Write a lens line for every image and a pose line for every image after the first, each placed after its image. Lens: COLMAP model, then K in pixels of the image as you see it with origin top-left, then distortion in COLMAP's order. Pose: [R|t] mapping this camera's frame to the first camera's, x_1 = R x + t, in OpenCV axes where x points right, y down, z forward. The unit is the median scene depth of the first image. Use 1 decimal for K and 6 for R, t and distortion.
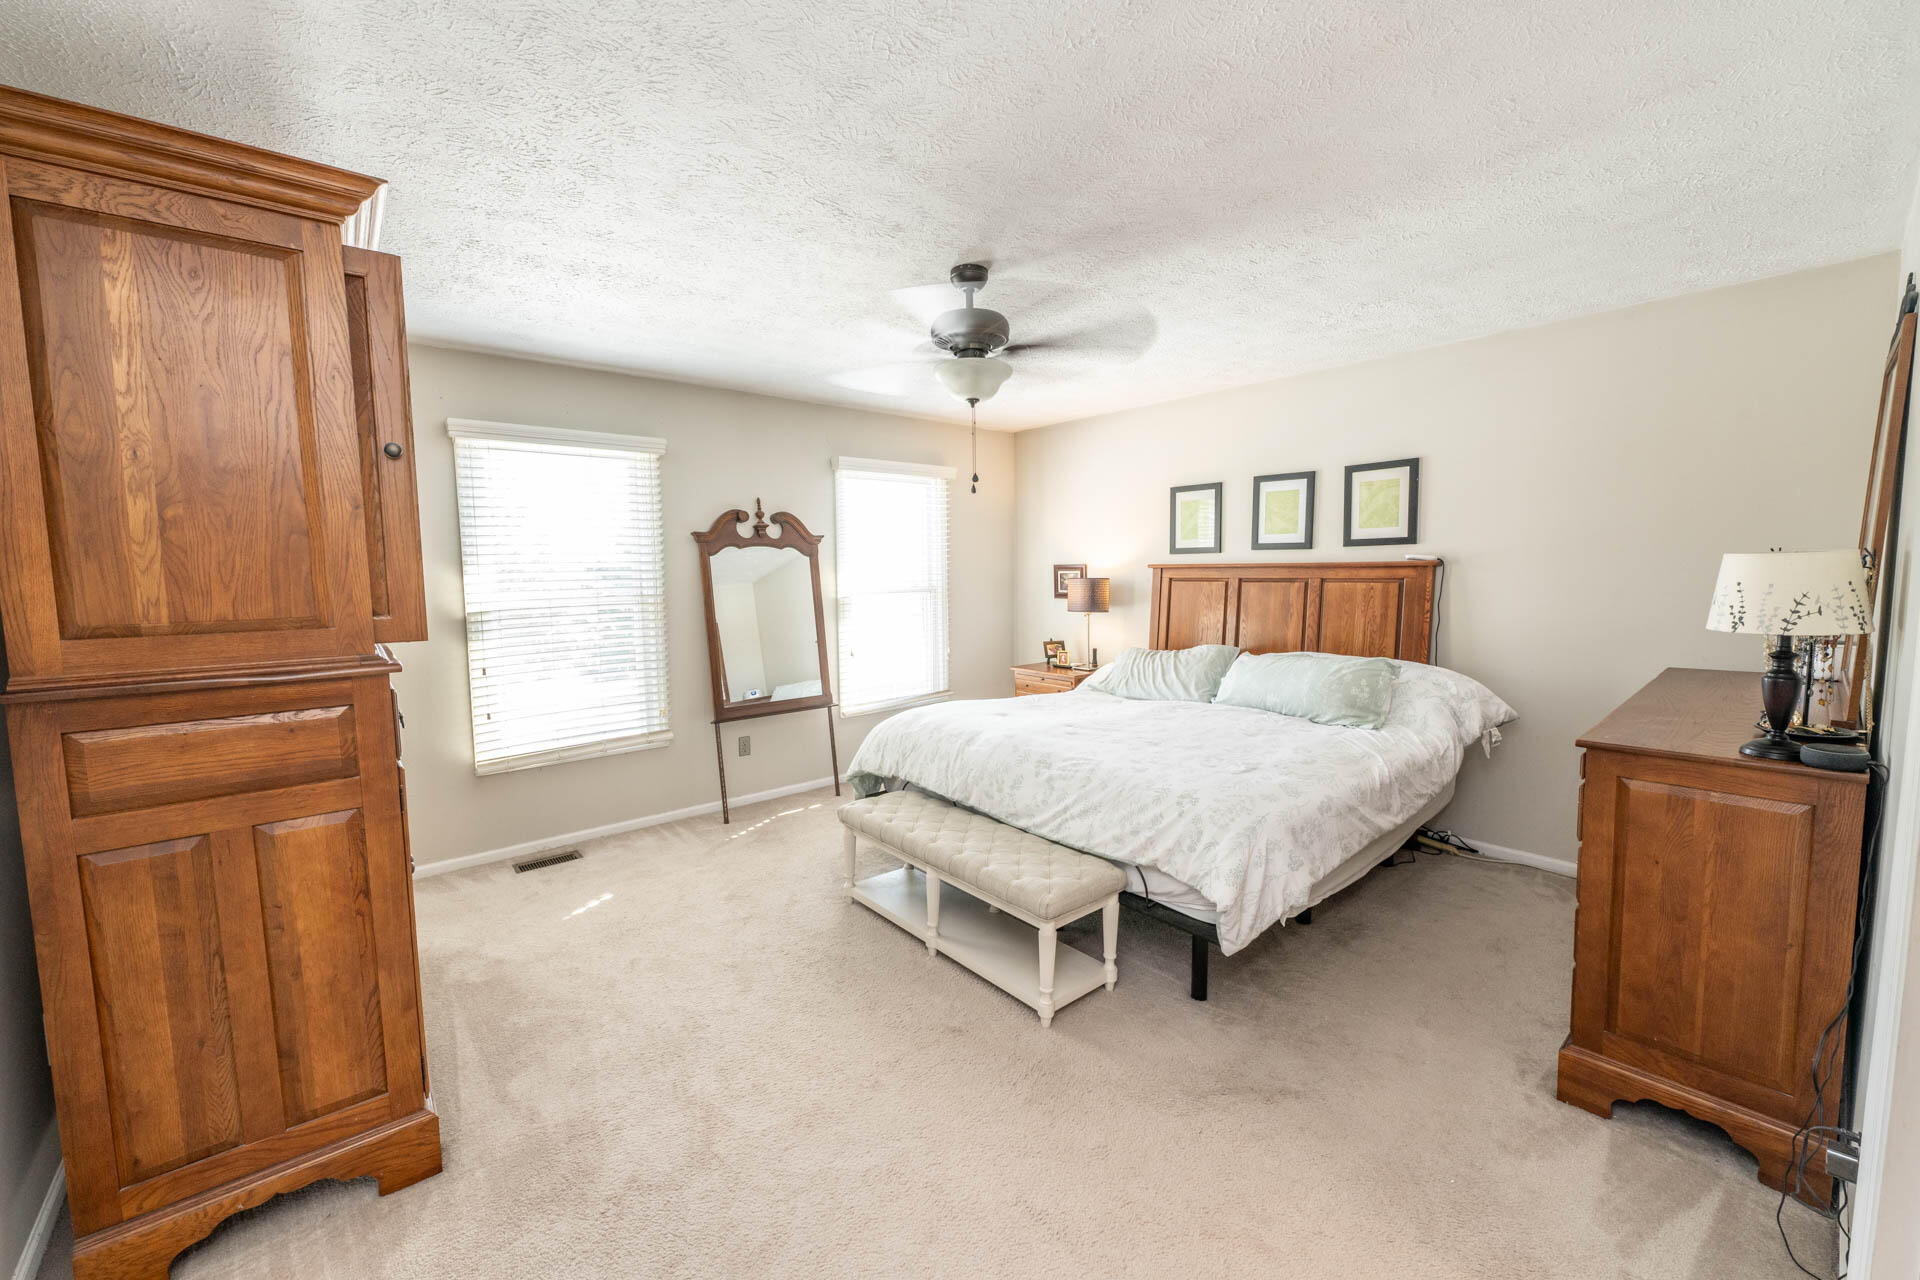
lens RADIAL K [[752.5, 0, 951.4], [0, 752.5, 635.9], [0, 0, 1]] dist [0.000909, -0.000753]
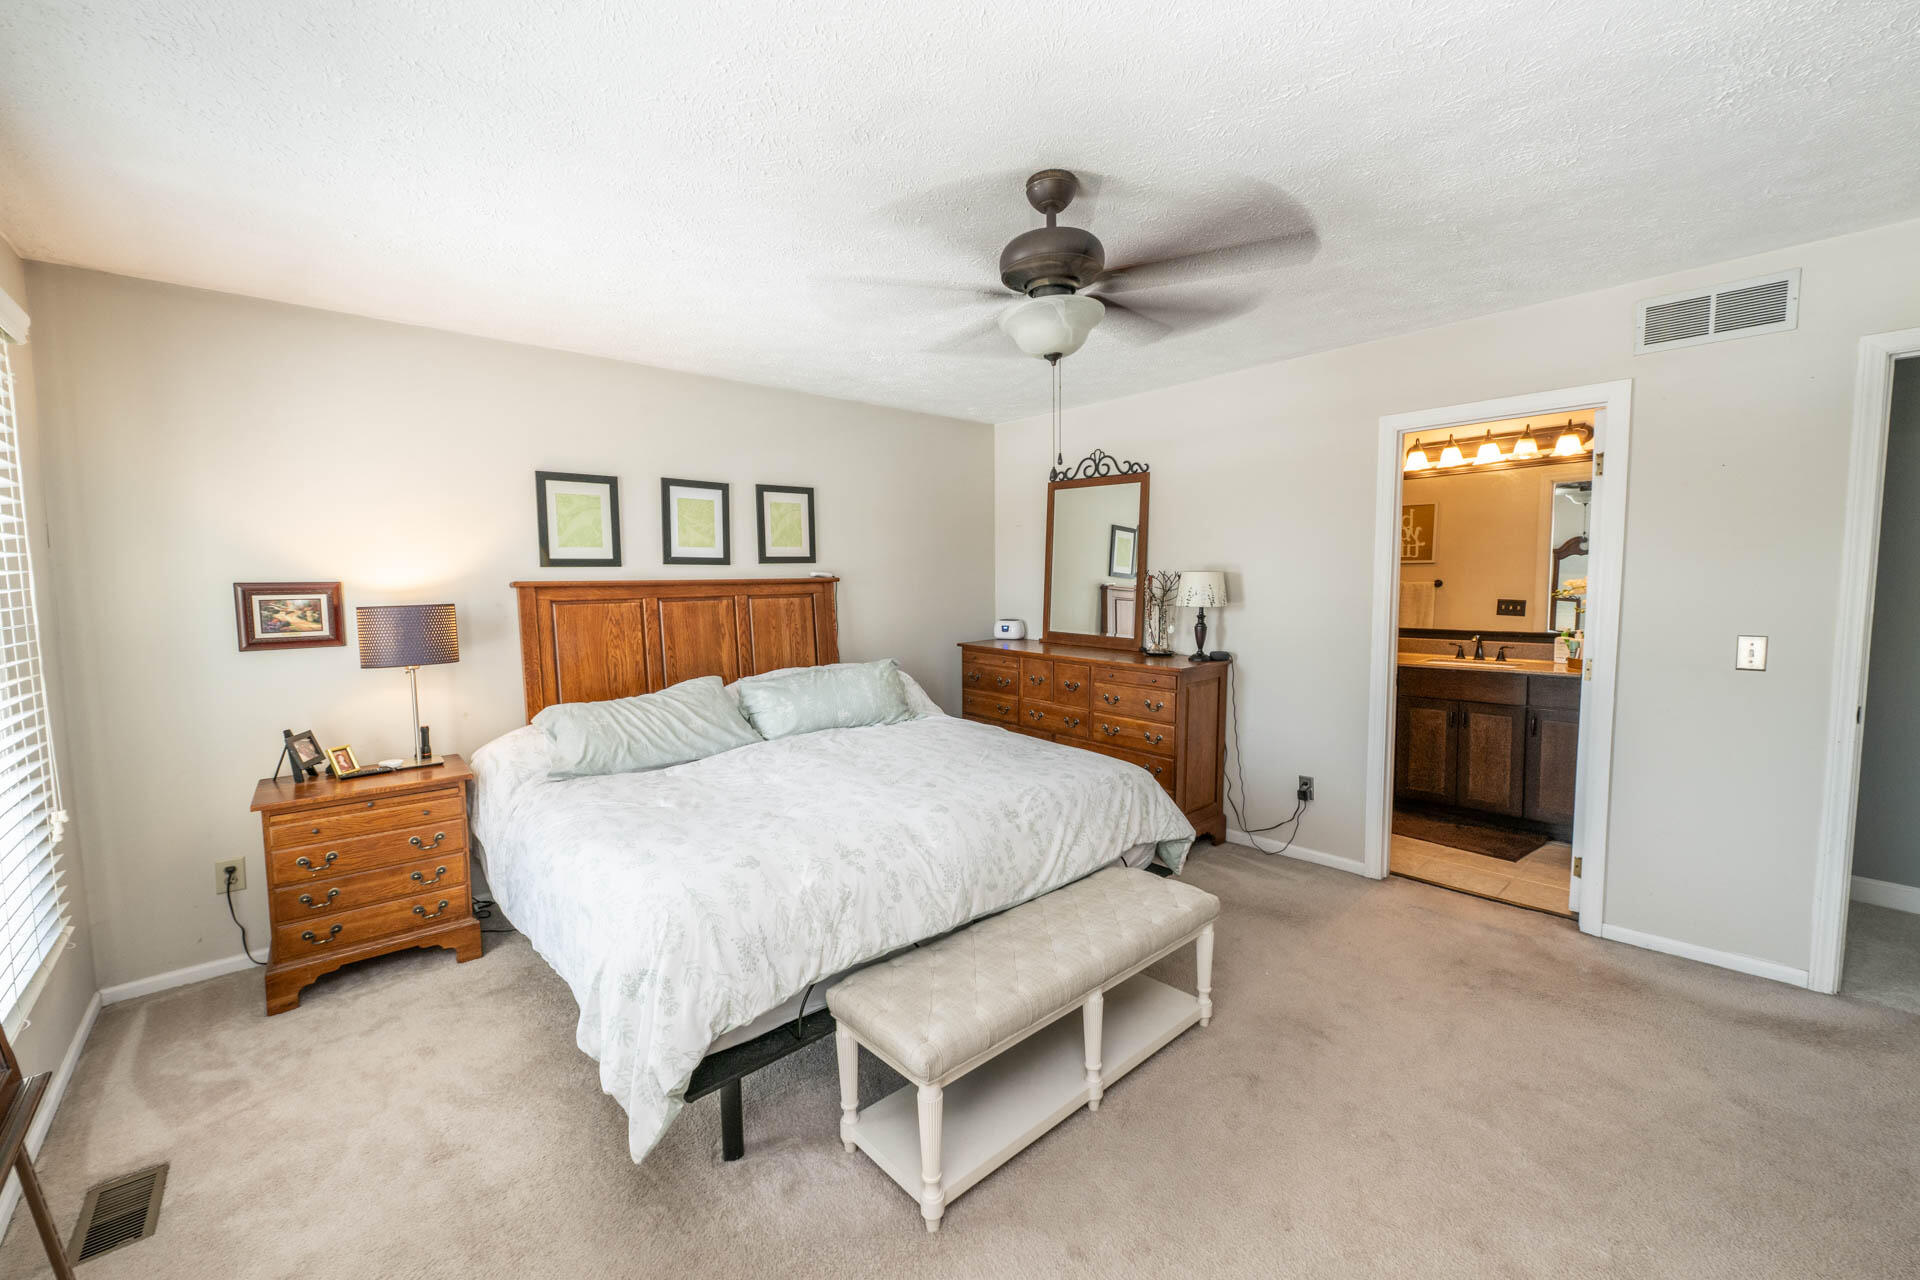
lens RADIAL K [[752.5, 0, 950.2], [0, 752.5, 643.6], [0, 0, 1]] dist [0.000909, -0.000753]
pose [[-0.016625, -0.076383, 0.996940, -0.505905], [0.104636, 0.991470, 0.077709, -0.064656], [-0.994372, 0.105608, -0.008491, 0.776718]]
